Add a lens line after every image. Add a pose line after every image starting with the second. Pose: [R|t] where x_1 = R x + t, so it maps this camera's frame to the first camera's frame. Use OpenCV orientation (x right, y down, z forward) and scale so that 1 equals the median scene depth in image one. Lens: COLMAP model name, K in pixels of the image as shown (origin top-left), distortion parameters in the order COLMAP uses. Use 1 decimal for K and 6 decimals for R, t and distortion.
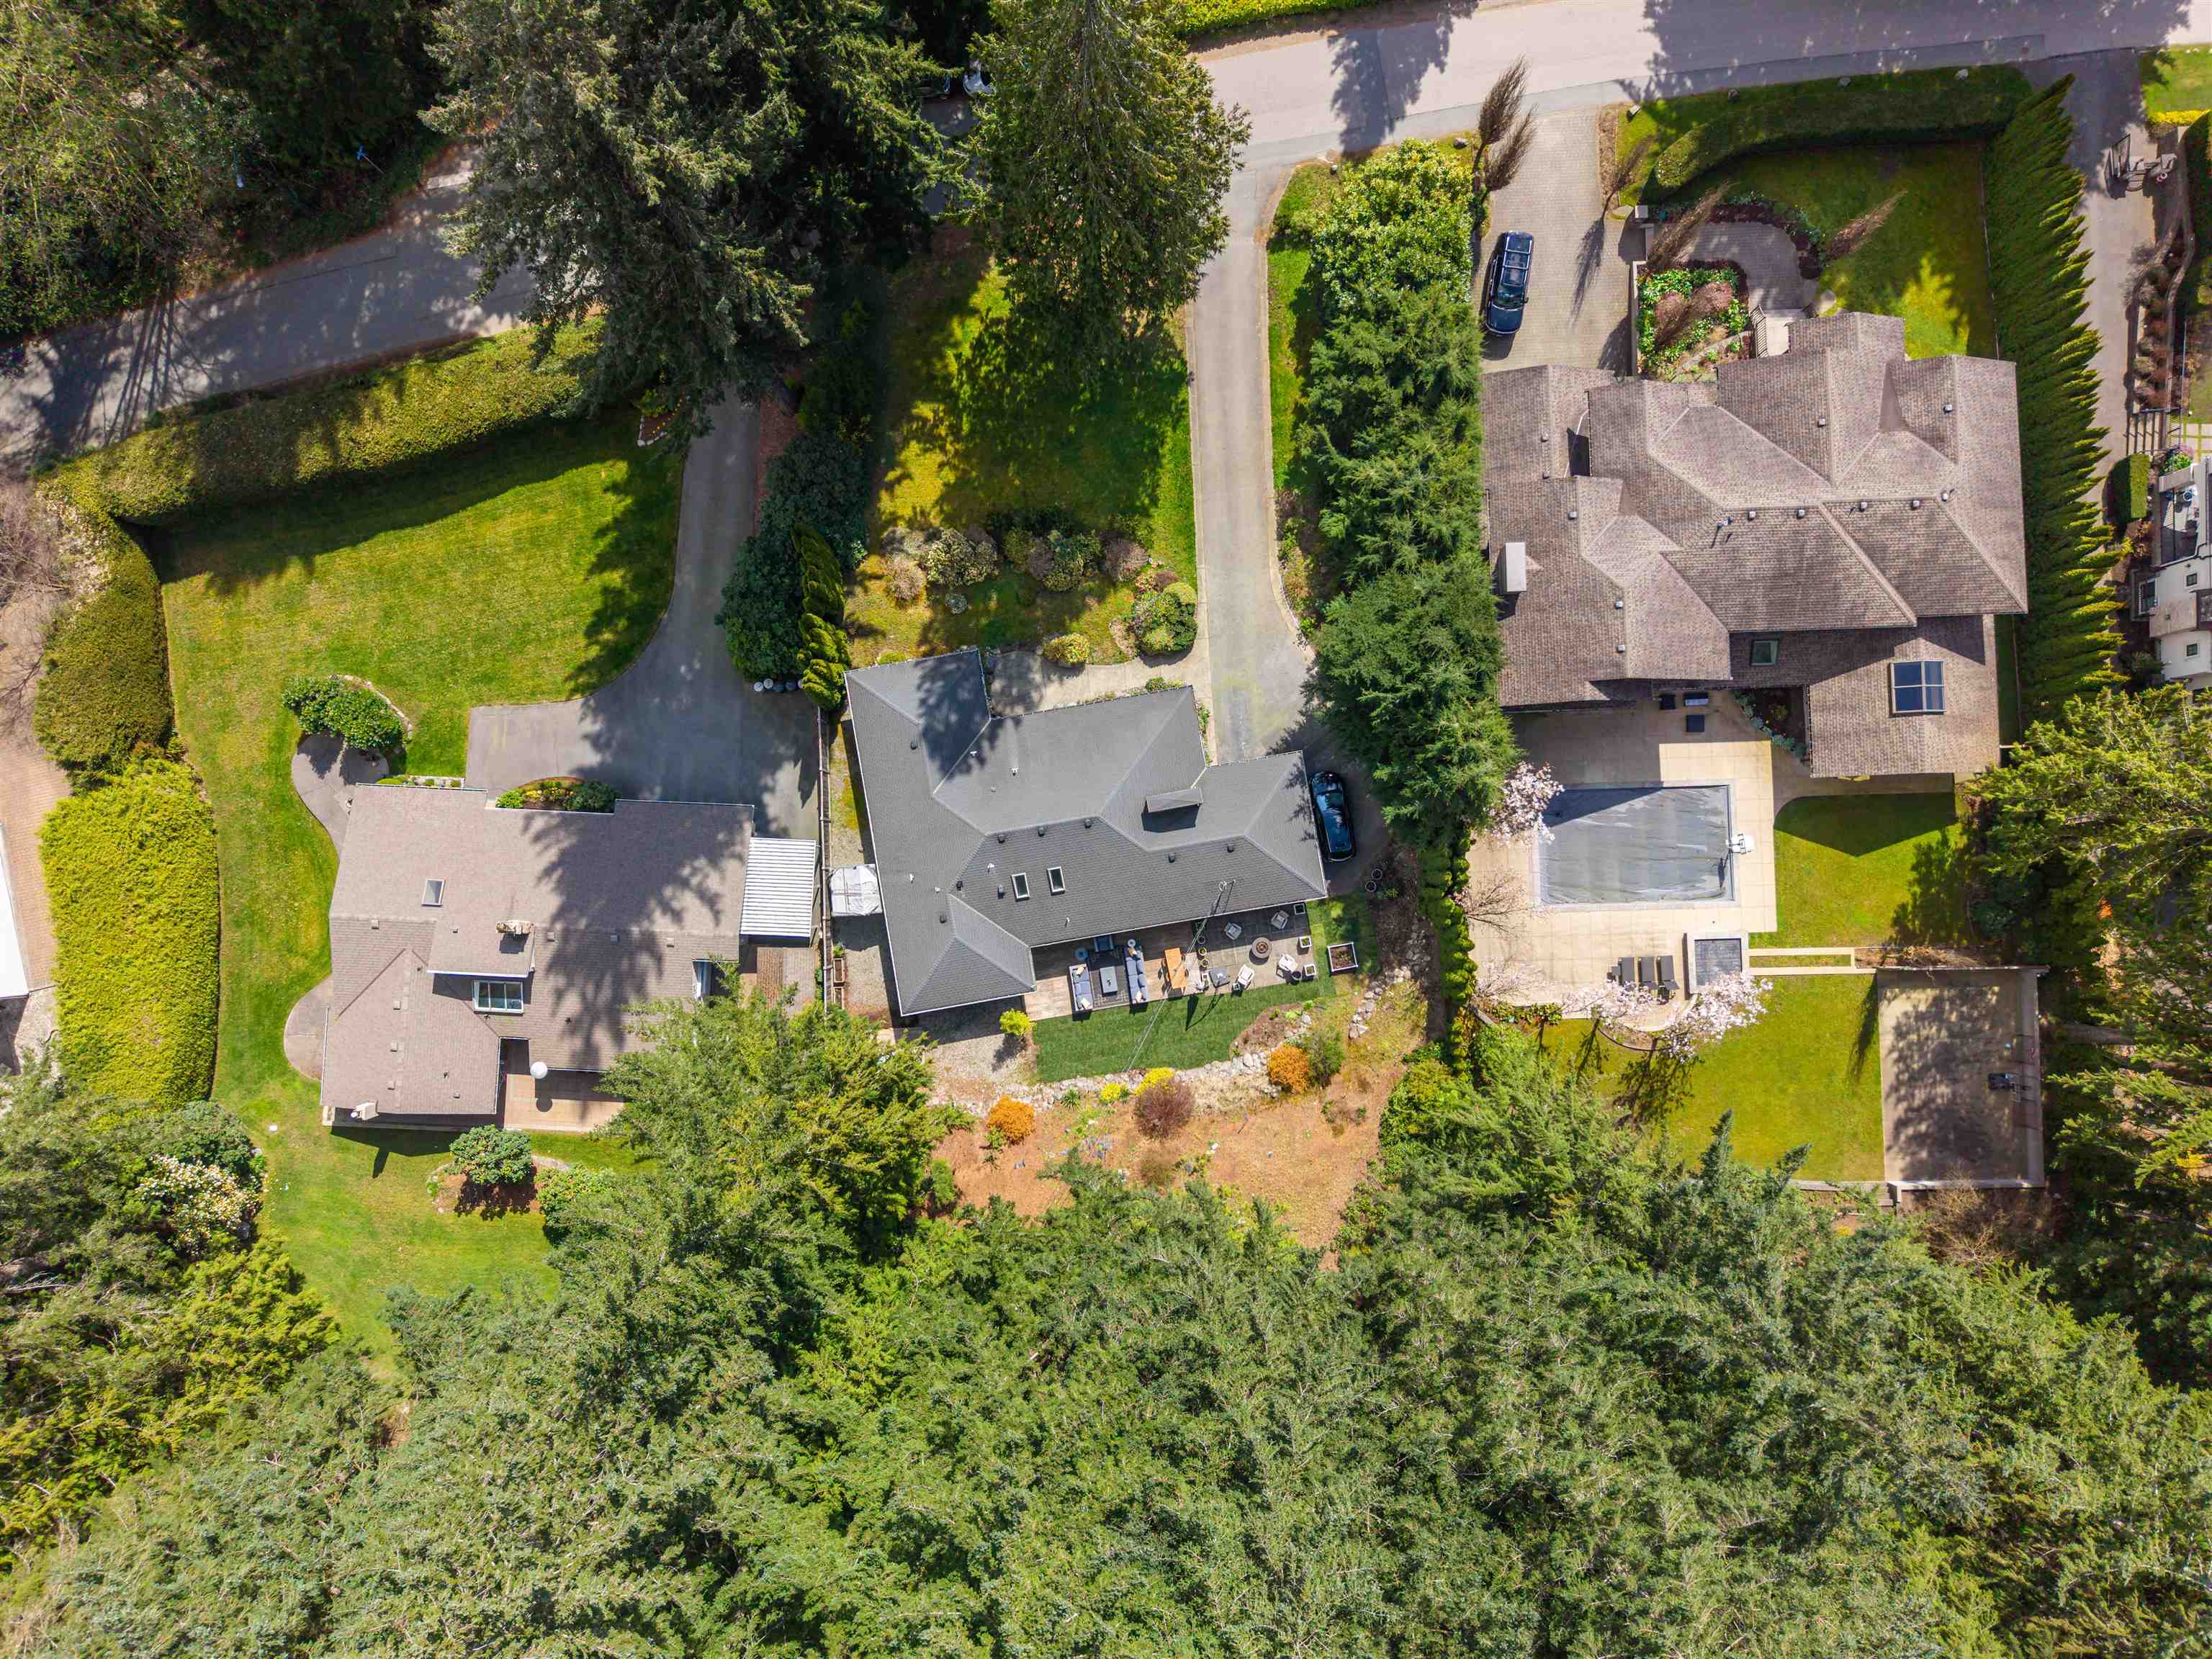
lens RADIAL K [[1486.1, 0, 1106.0], [0, 1486.1, 829.5], [0, 0, 1]] dist [-0.006316, -0.003018]
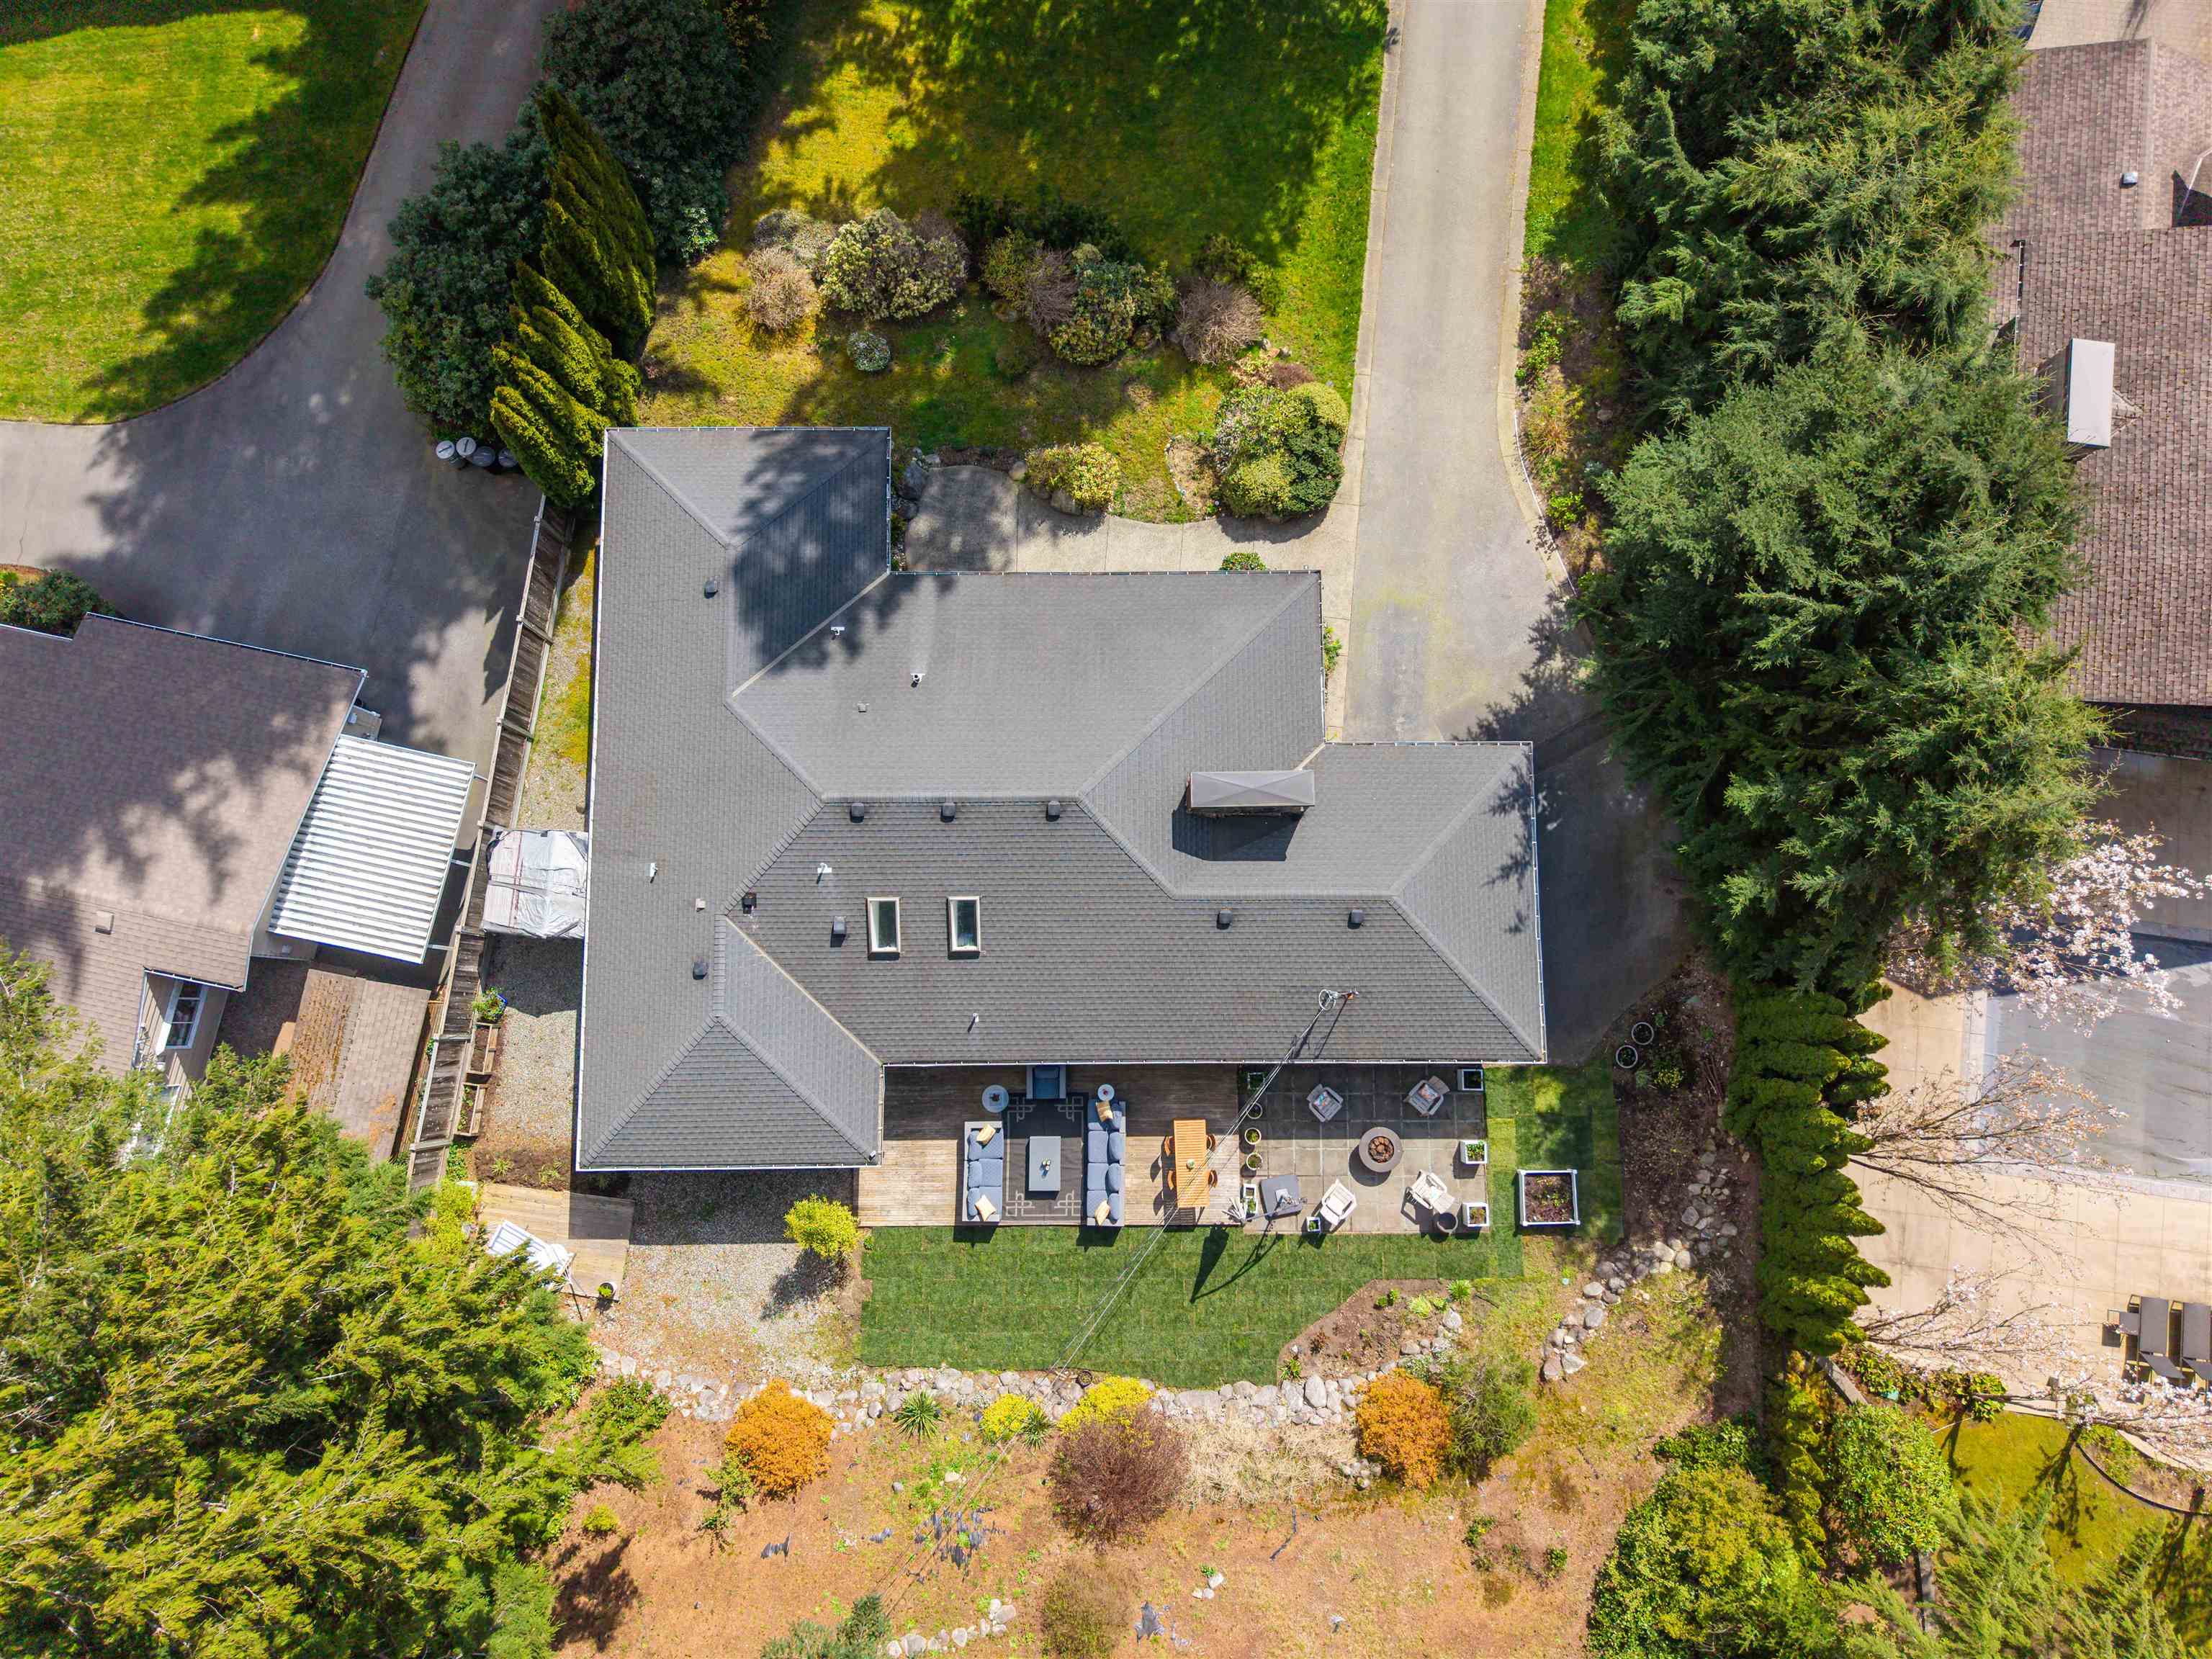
lens RADIAL K [[1486.1, 0, 1106.0], [0, 1486.1, 829.5], [0, 0, 1]] dist [-0.006316, -0.003018]
pose [[0.986625, 0.162413, -0.013927, 0.010242], [-0.162988, 0.981515, -0.100316, 0.041917], [-0.002623, 0.101244, 0.994858, 0.526648]]
